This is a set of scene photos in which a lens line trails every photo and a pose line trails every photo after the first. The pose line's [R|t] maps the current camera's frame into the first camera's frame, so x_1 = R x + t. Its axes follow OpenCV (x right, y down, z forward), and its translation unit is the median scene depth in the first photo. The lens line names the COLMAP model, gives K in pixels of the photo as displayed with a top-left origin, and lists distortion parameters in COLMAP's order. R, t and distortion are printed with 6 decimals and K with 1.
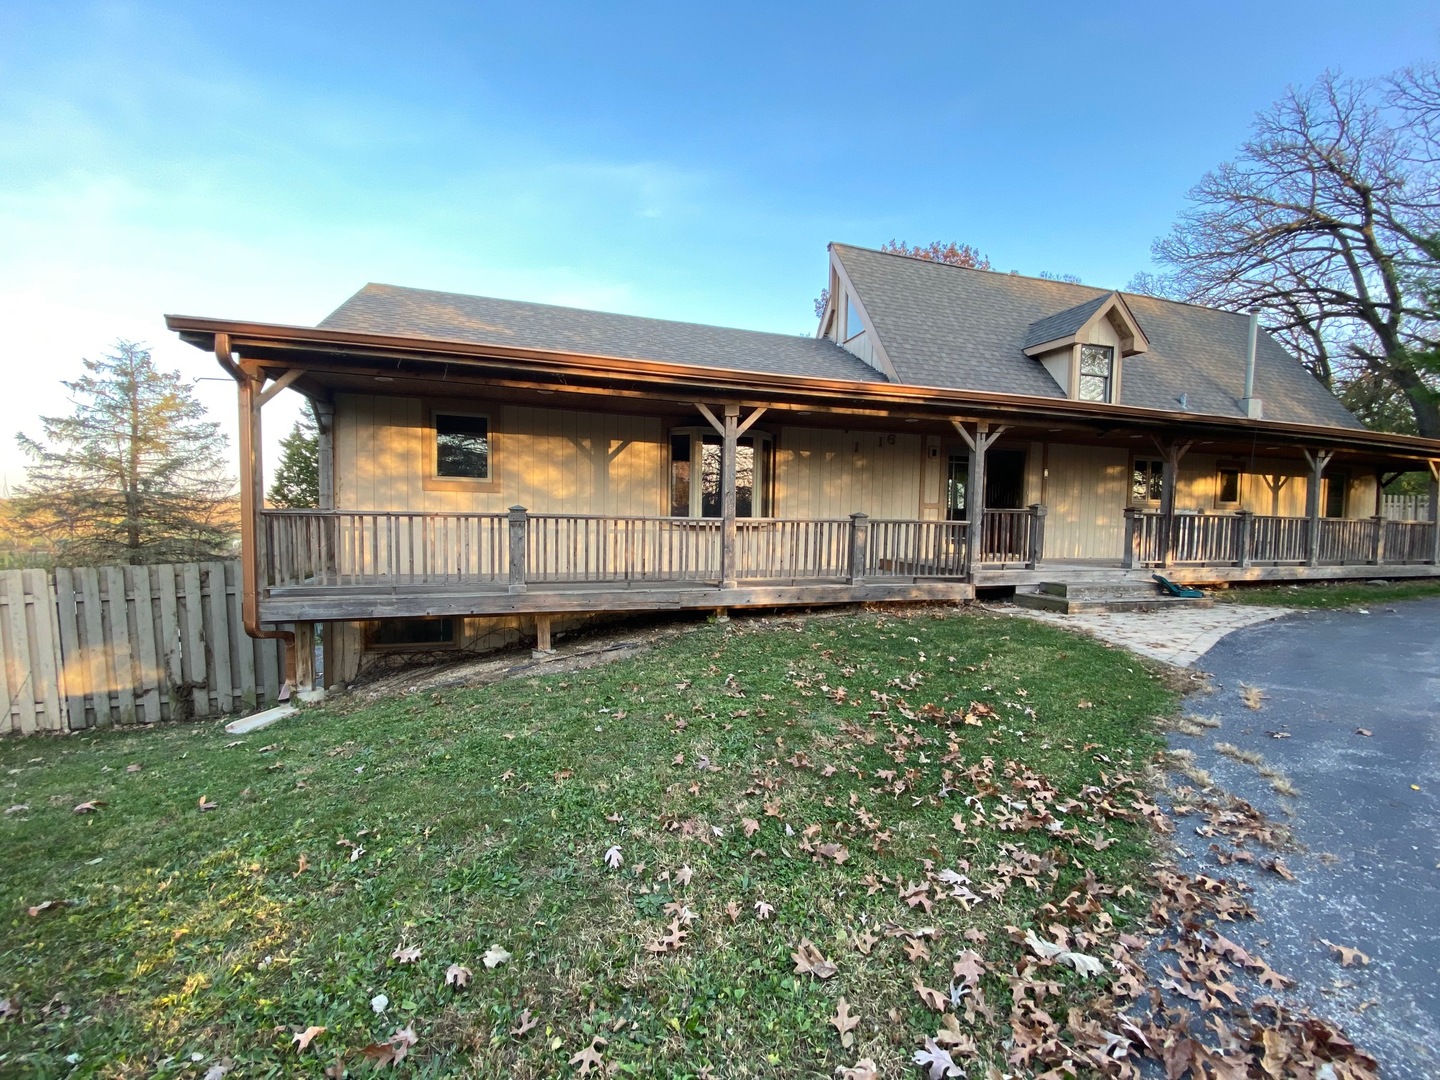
lens RADIAL K [[586.2, 0, 721.1], [0, 586.2, 542.4], [0, 0, 1]] dist [-0.008055, -0.003436]
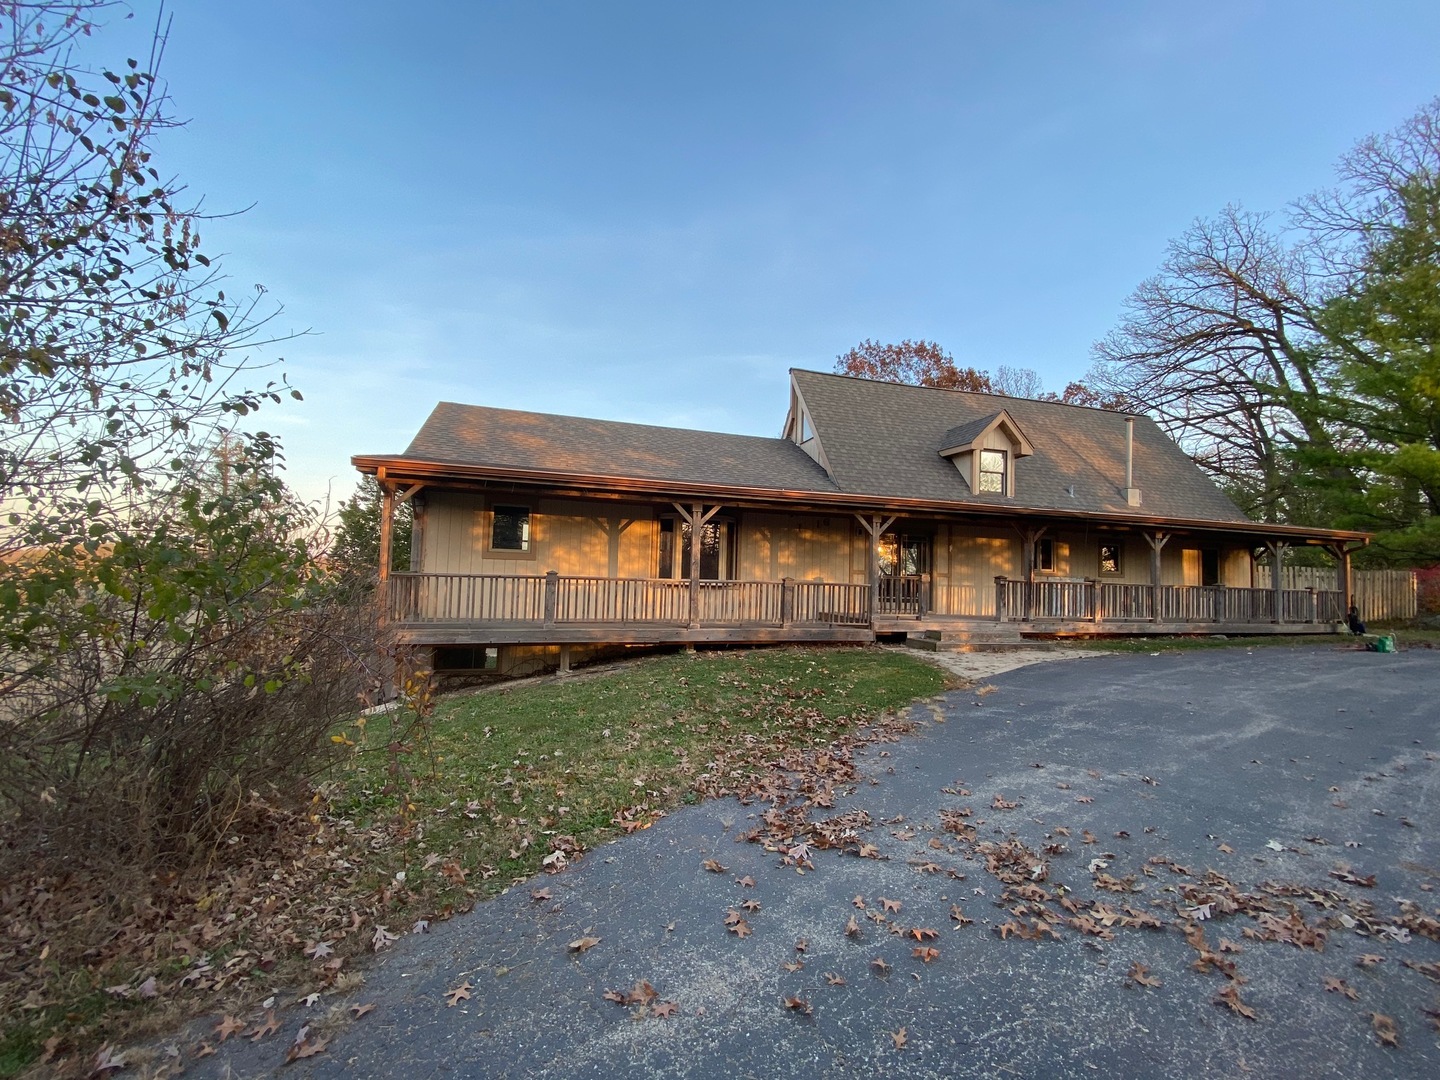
lens RADIAL K [[586.2, 0, 716.2], [0, 586.2, 546.6], [0, 0, 1]] dist [-0.008055, -0.003436]
pose [[0.999724, 0.010188, -0.021176, 0.076858], [-0.012180, 0.995290, -0.096171, 0.011020], [0.020096, 0.096402, 0.995140, -0.358516]]
